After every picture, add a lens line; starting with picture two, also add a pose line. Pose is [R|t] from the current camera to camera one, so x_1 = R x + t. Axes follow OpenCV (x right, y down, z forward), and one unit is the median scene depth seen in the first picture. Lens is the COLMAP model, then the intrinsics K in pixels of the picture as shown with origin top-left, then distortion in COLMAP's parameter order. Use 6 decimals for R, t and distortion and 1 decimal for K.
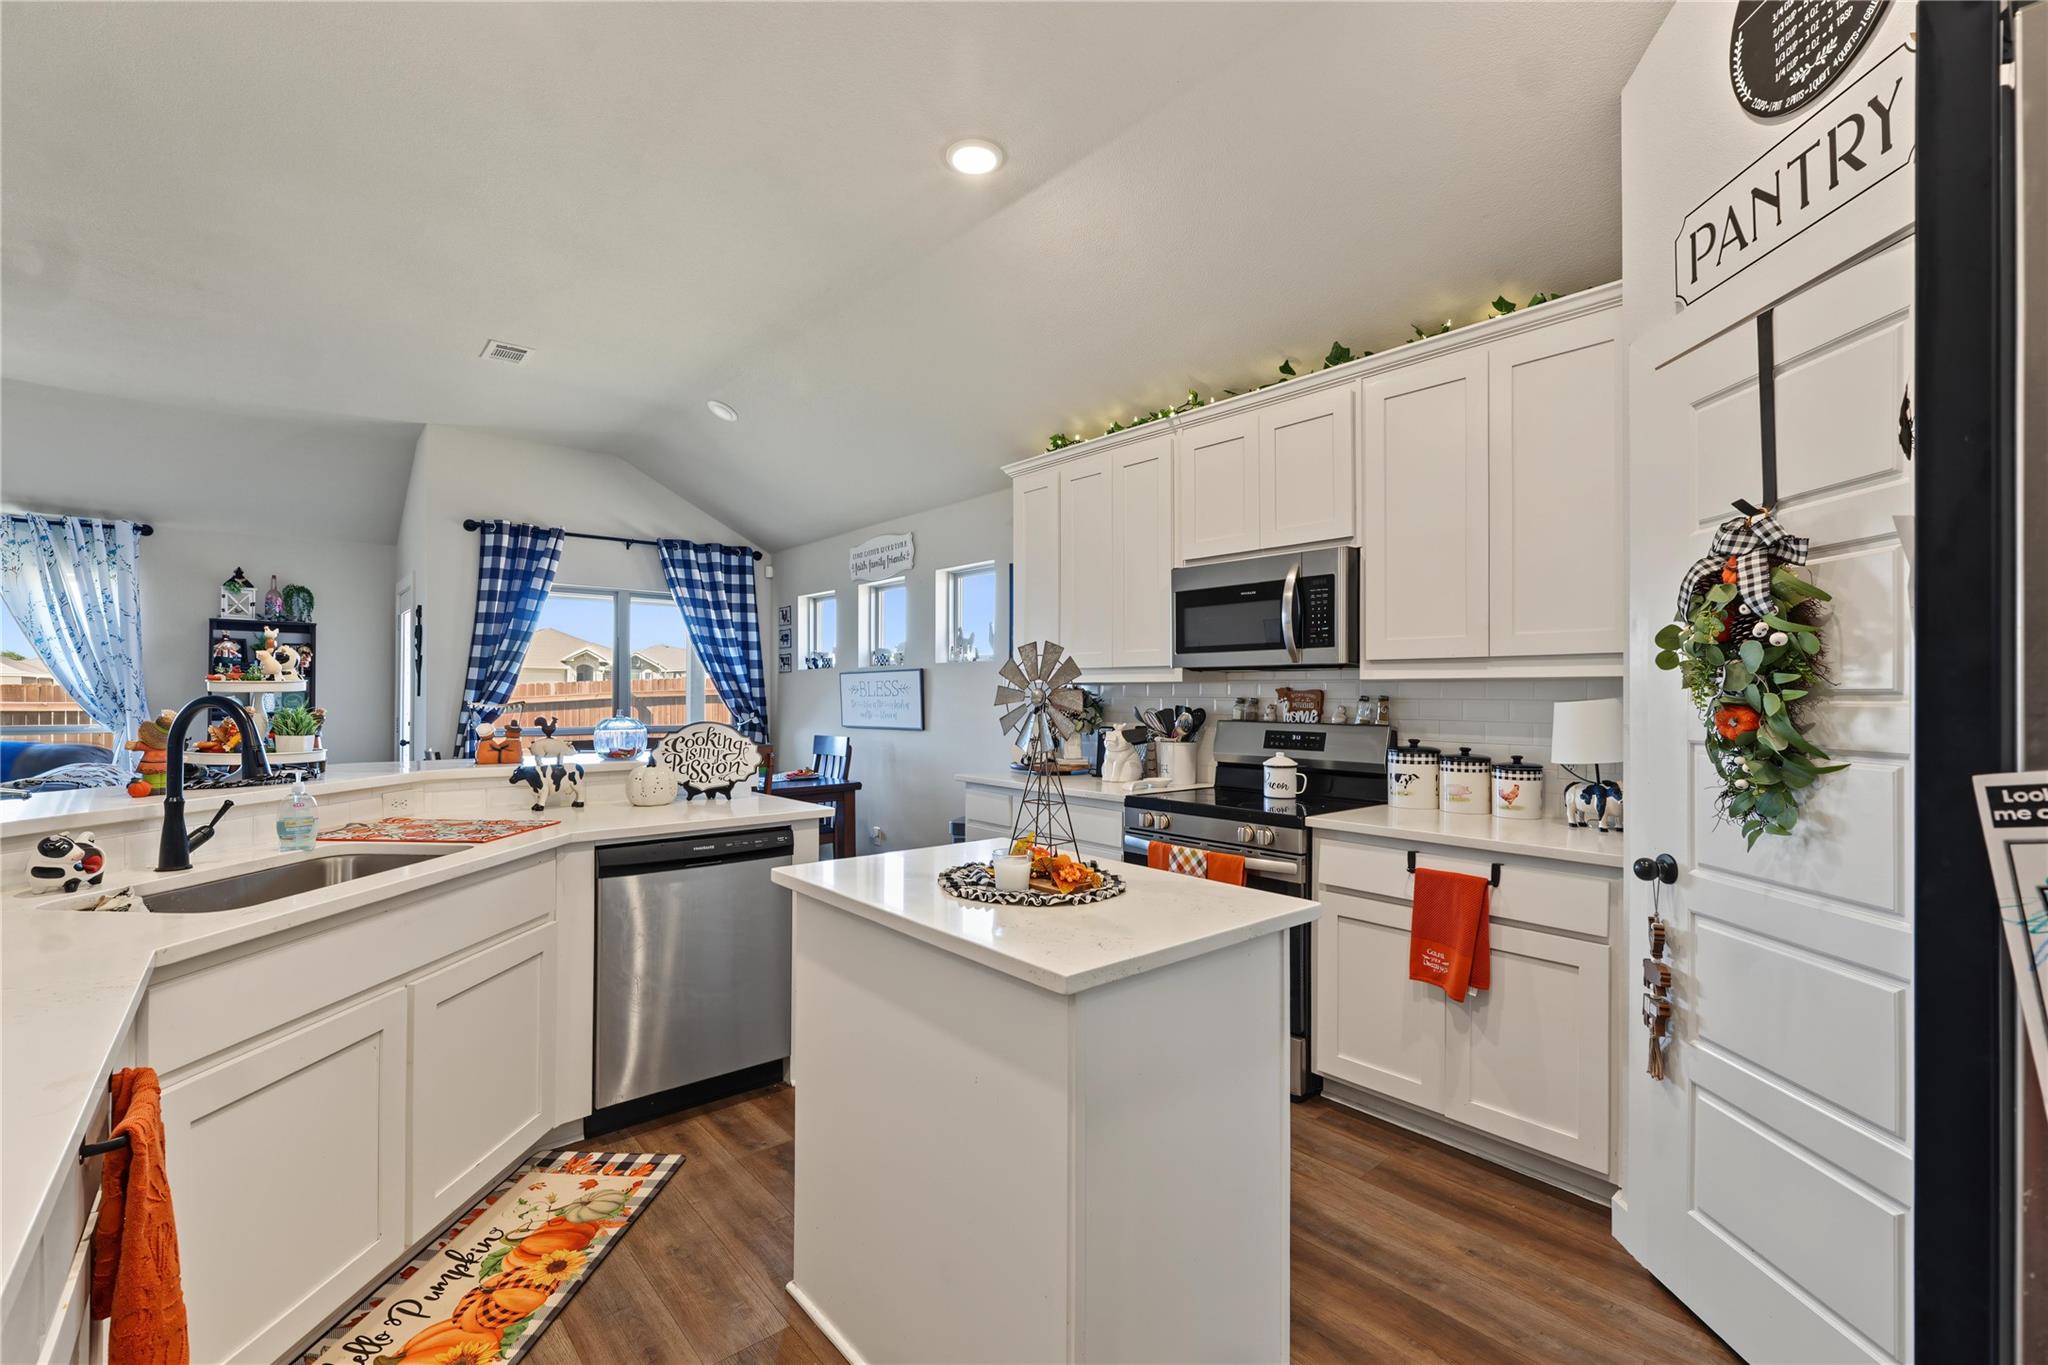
lens RADIAL K [[874.8, 0, 1013.8], [0, 874.8, 683.9], [0, 0, 1]] dist [0.000344, -0.000414]
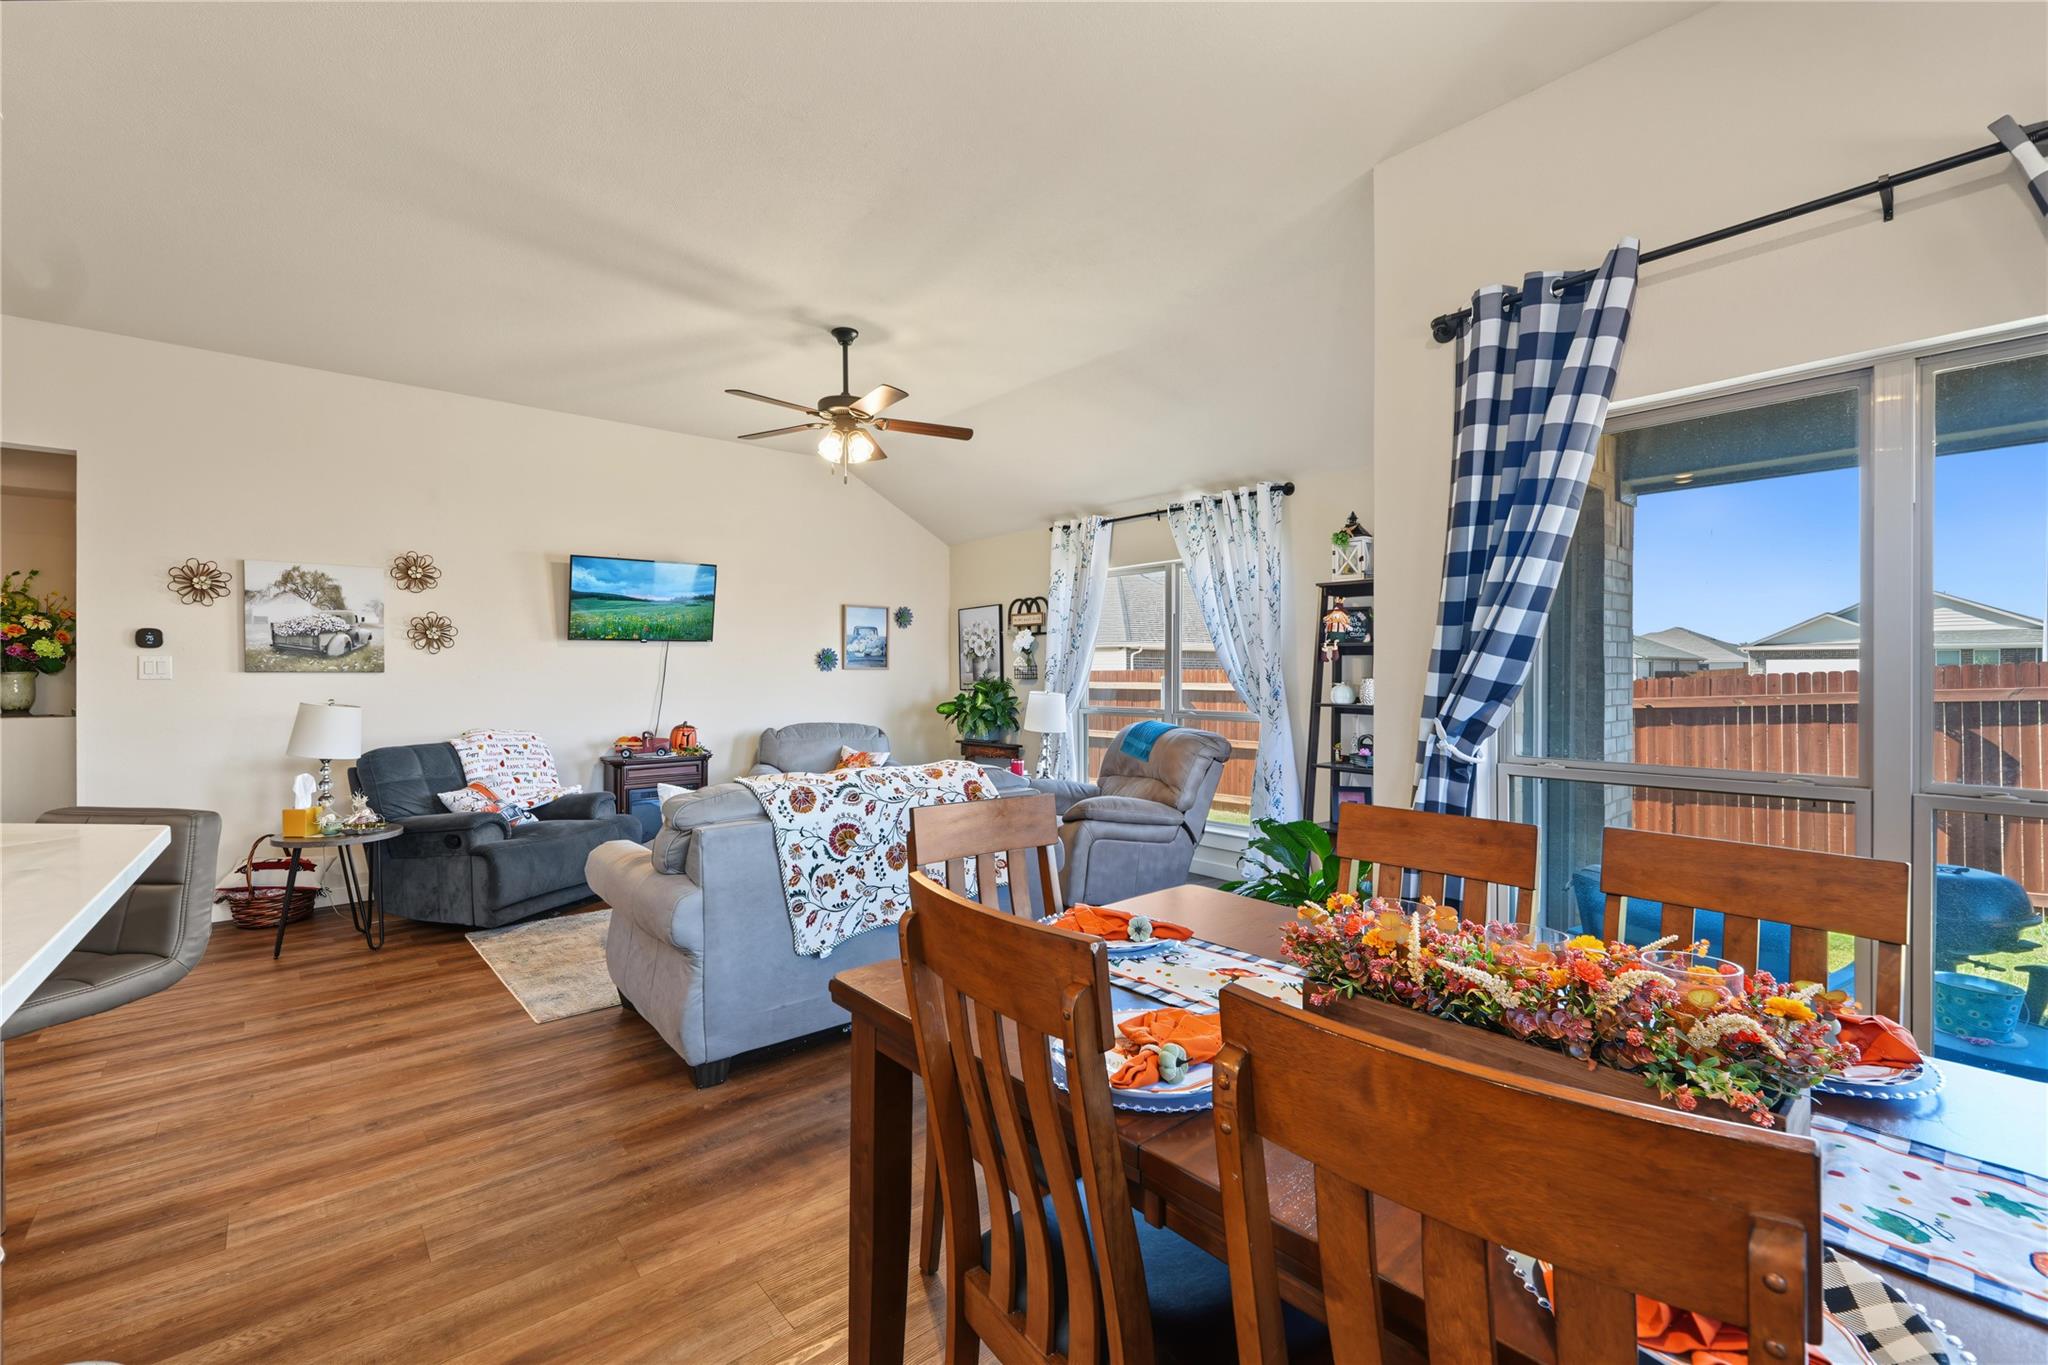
lens RADIAL K [[874.8, 0, 1009.6], [0, 874.8, 679.1], [0, 0, 1]] dist [0.000344, -0.000414]
pose [[-0.009087, -0.000348, -0.999959, -0.137981], [0.013322, 0.999911, -0.000469, 0.007975], [0.999870, -0.013326, -0.009081, 0.762594]]
